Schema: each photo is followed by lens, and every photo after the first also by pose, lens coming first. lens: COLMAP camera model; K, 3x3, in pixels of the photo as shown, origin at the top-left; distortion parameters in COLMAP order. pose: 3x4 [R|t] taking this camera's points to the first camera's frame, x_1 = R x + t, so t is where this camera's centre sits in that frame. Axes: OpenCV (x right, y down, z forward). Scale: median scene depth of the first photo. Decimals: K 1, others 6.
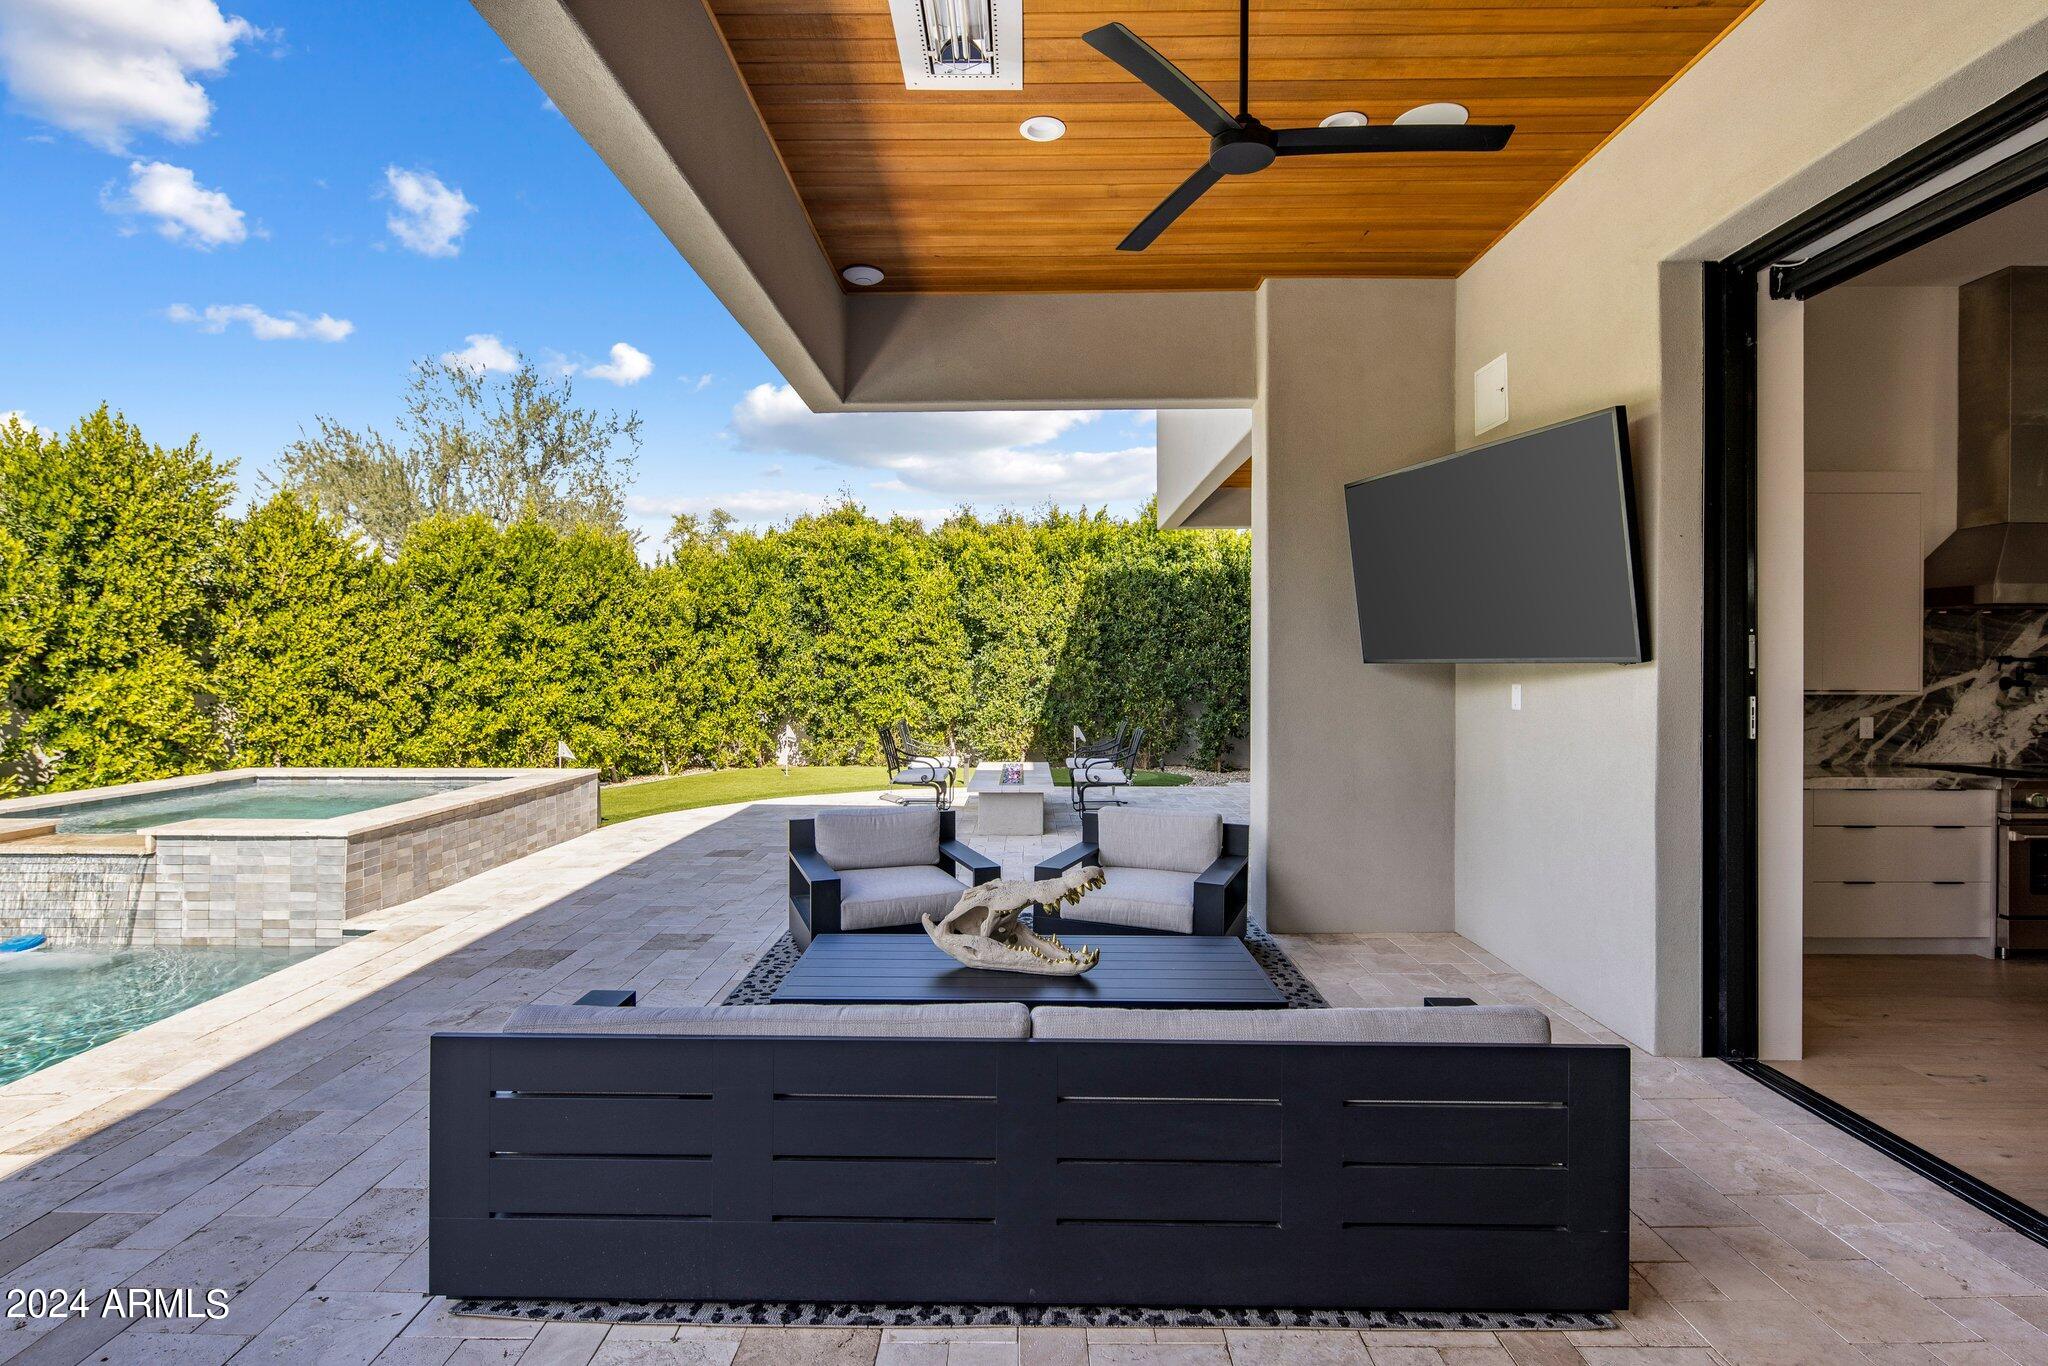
lens RADIAL K [[987.8, 0, 1022.8], [0, 987.8, 669.6], [0, 0, 1]] dist [0.006111, -0.004482]
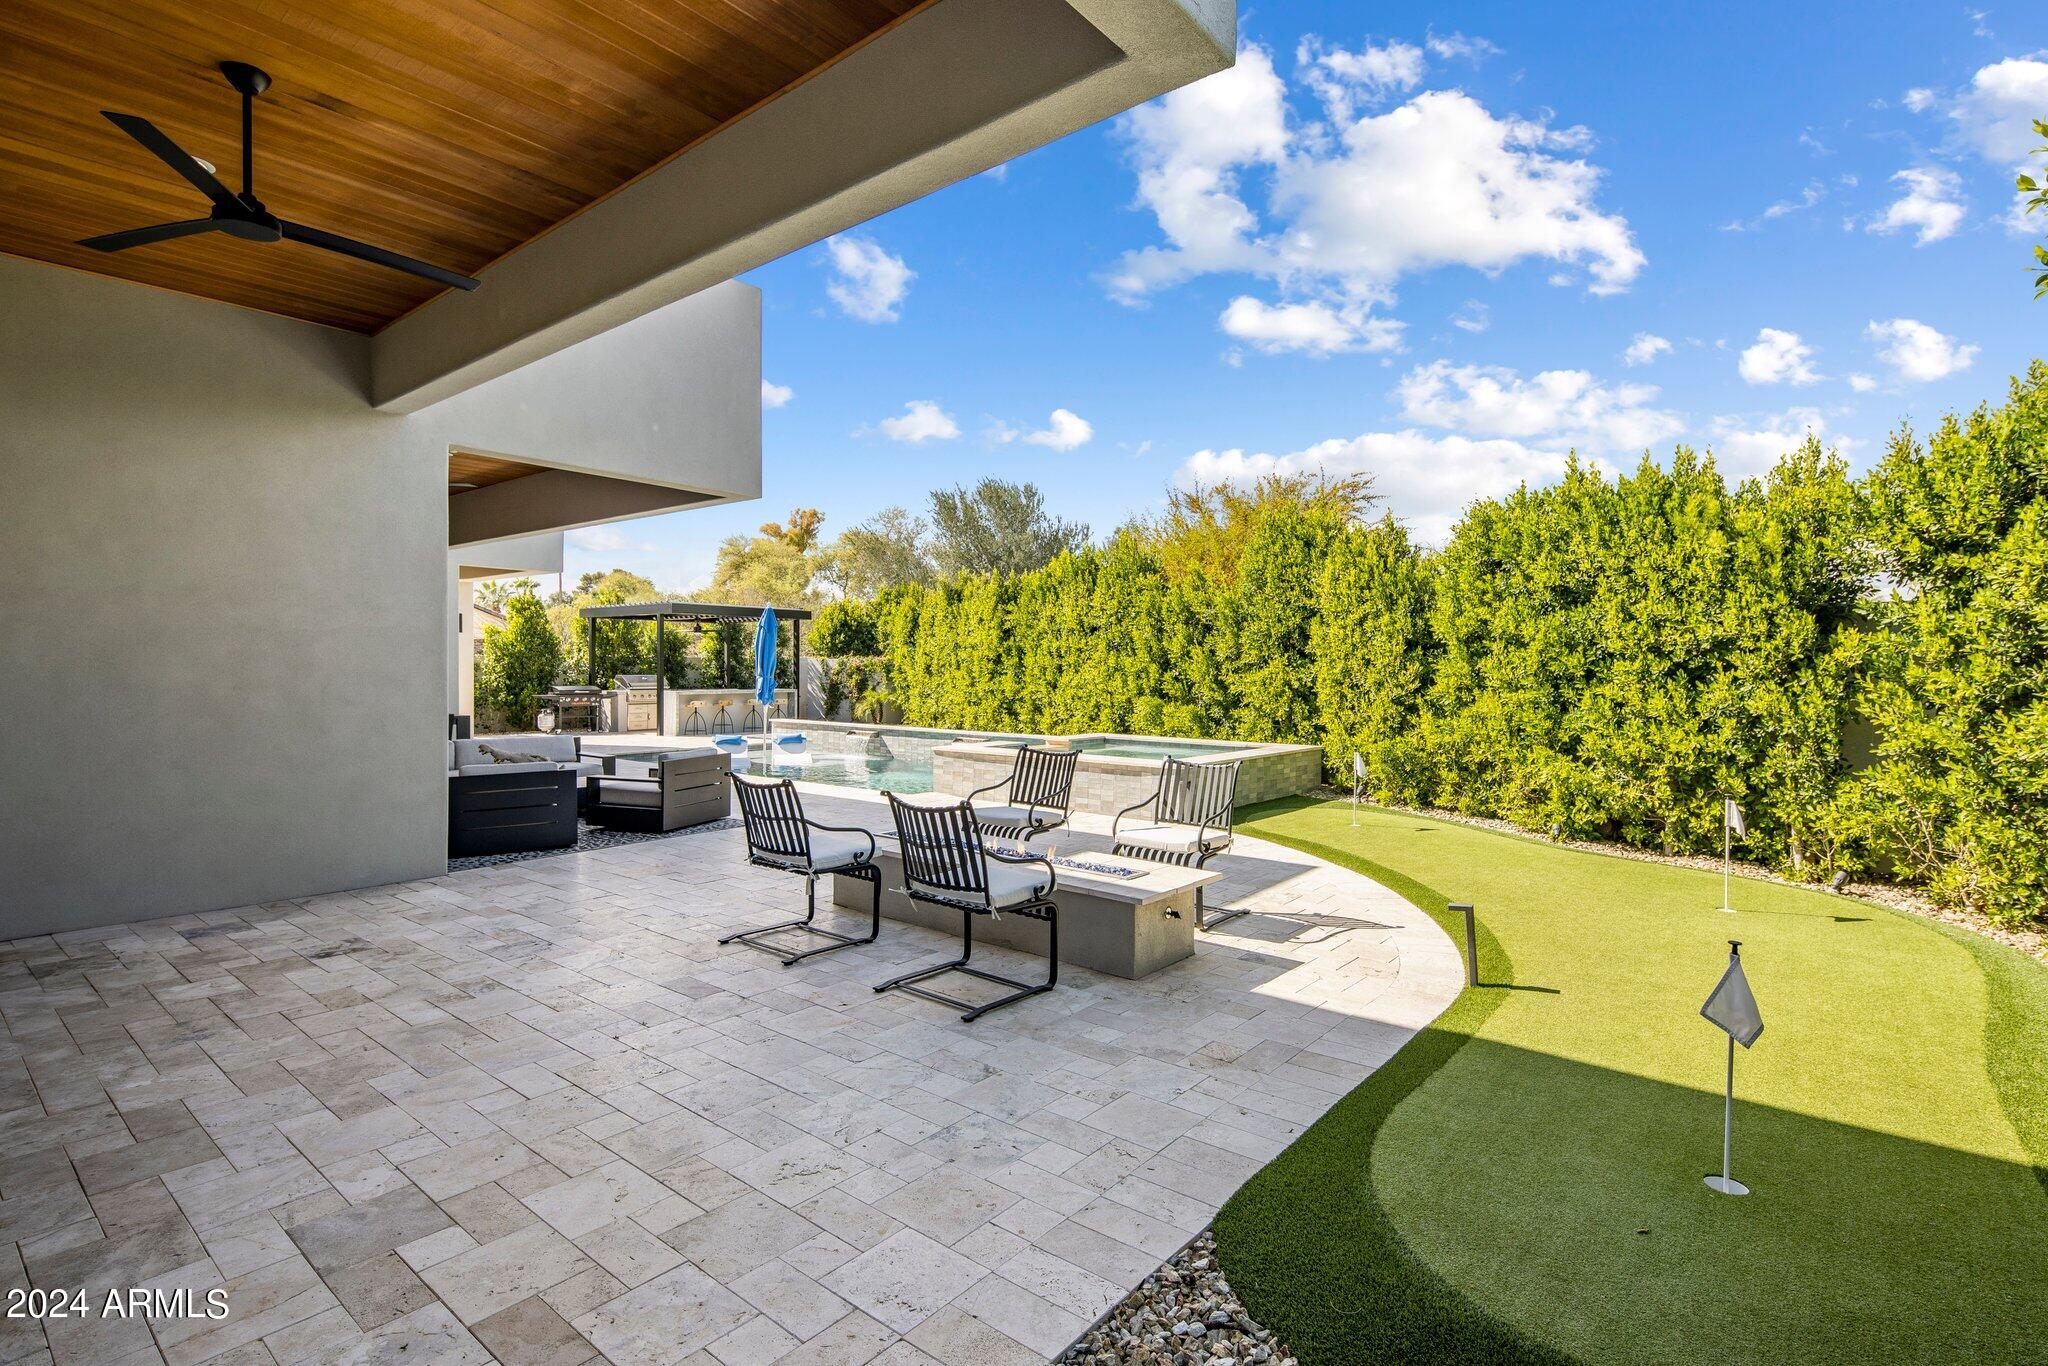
lens RADIAL K [[987.8, 0, 1021.3], [0, 987.8, 678.5], [0, 0, 1]] dist [0.006111, -0.004482]
pose [[-0.639990, 0.007361, -0.768348, 0.488804], [-0.007837, 0.999840, 0.016107, -0.007240], [0.768343, 0.016330, -0.639830, 1.578758]]
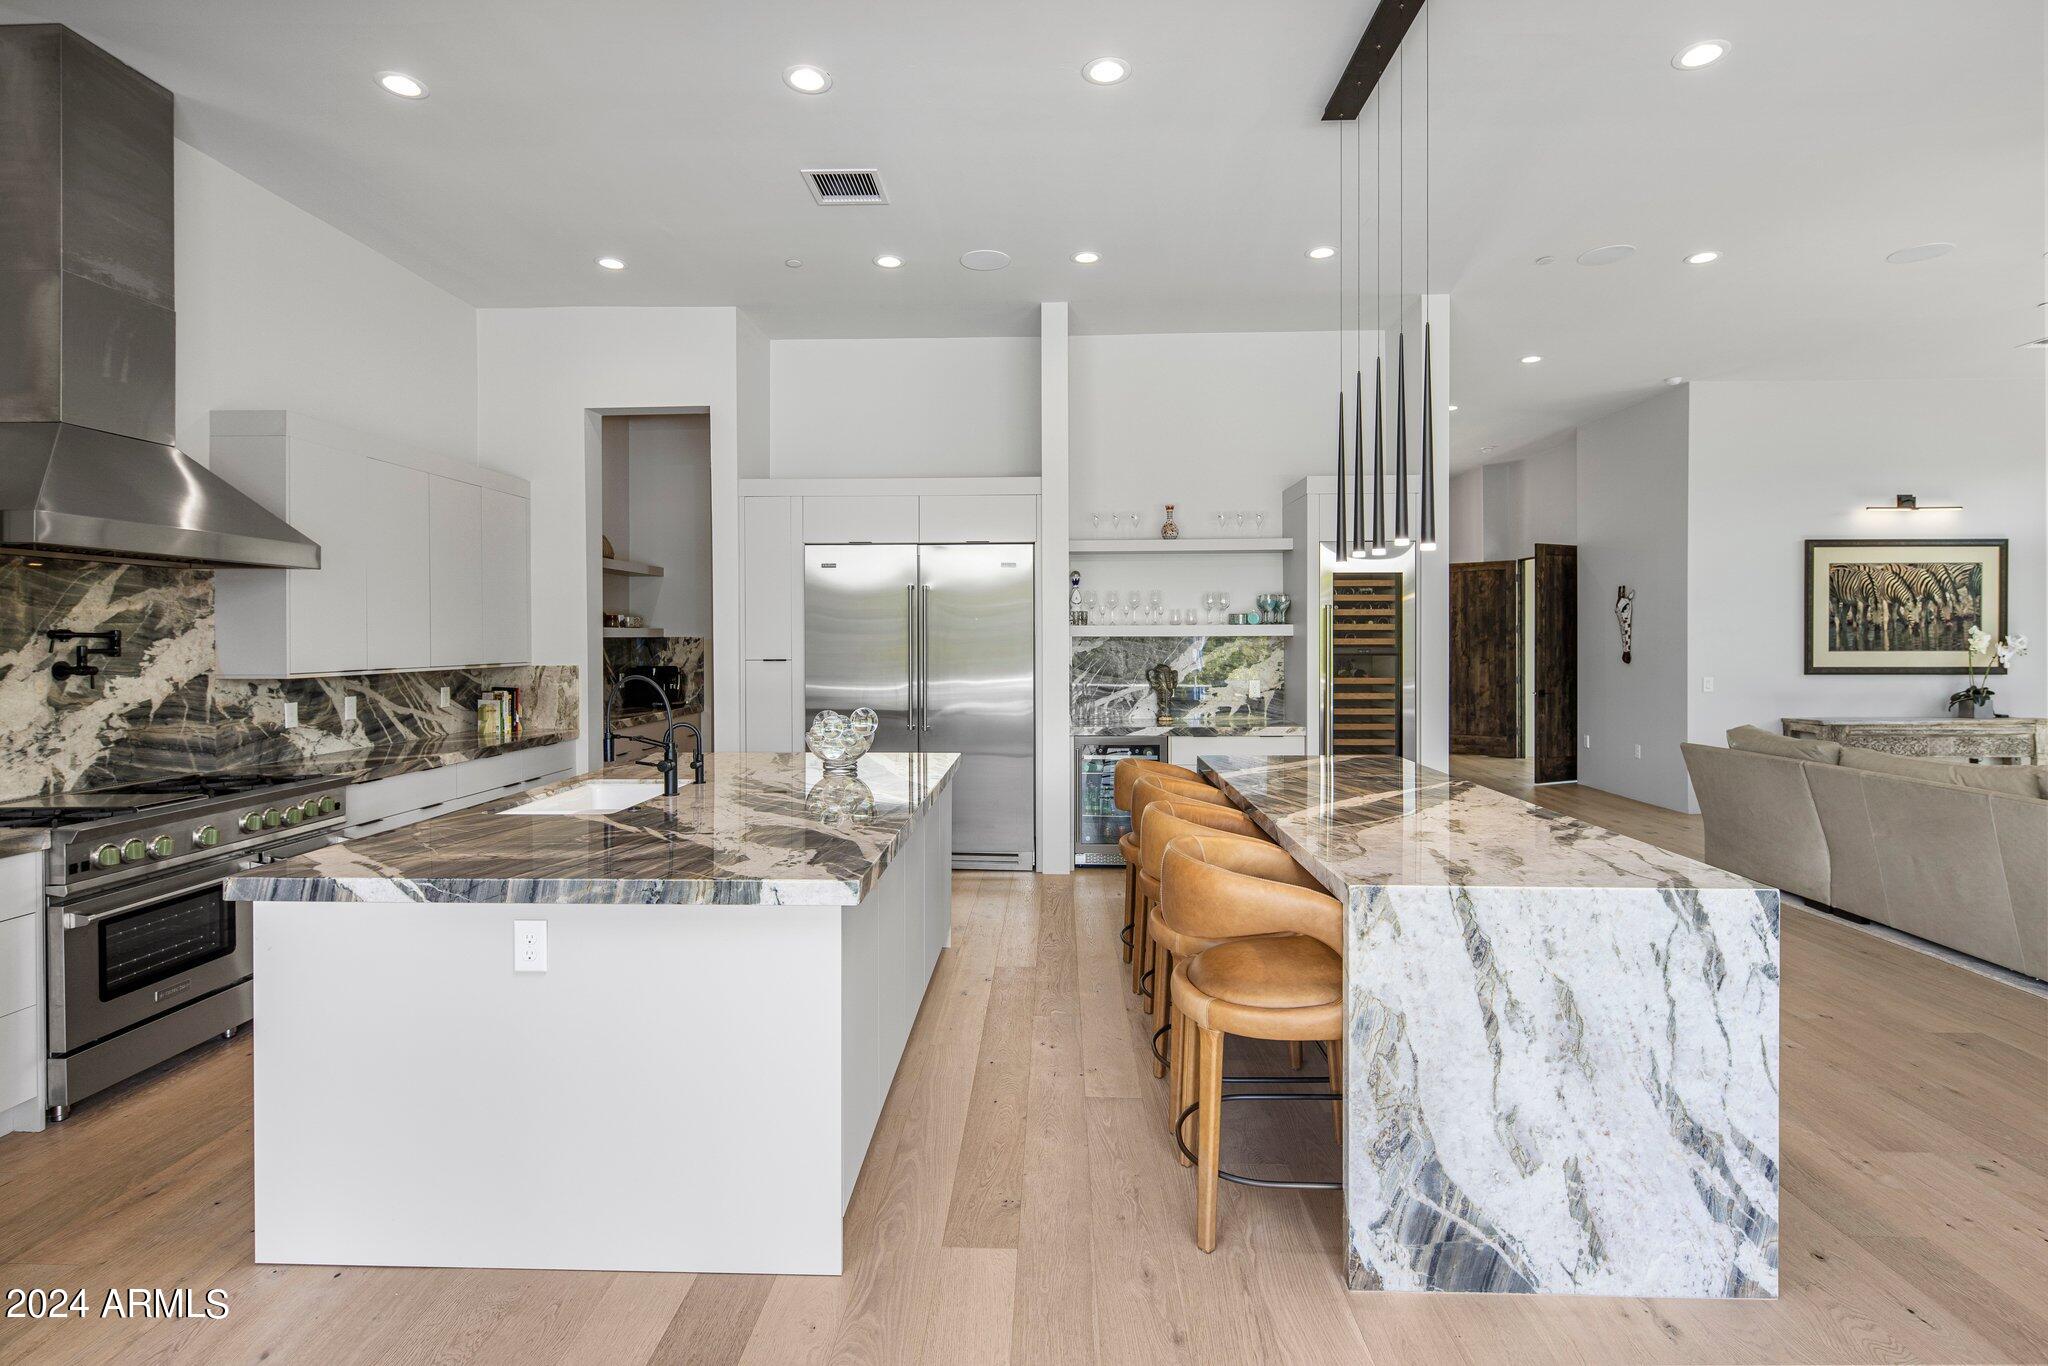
lens RADIAL K [[987.8, 0, 1017.6], [0, 987.8, 639.1], [0, 0, 1]] dist [0.006111, -0.004482]
pose [[0.034751, -0.005739, 0.999380, 0.239503], [0.008814, 0.999946, 0.005436, -0.003653], [-0.999357, 0.008620, 0.034800, 0.228239]]
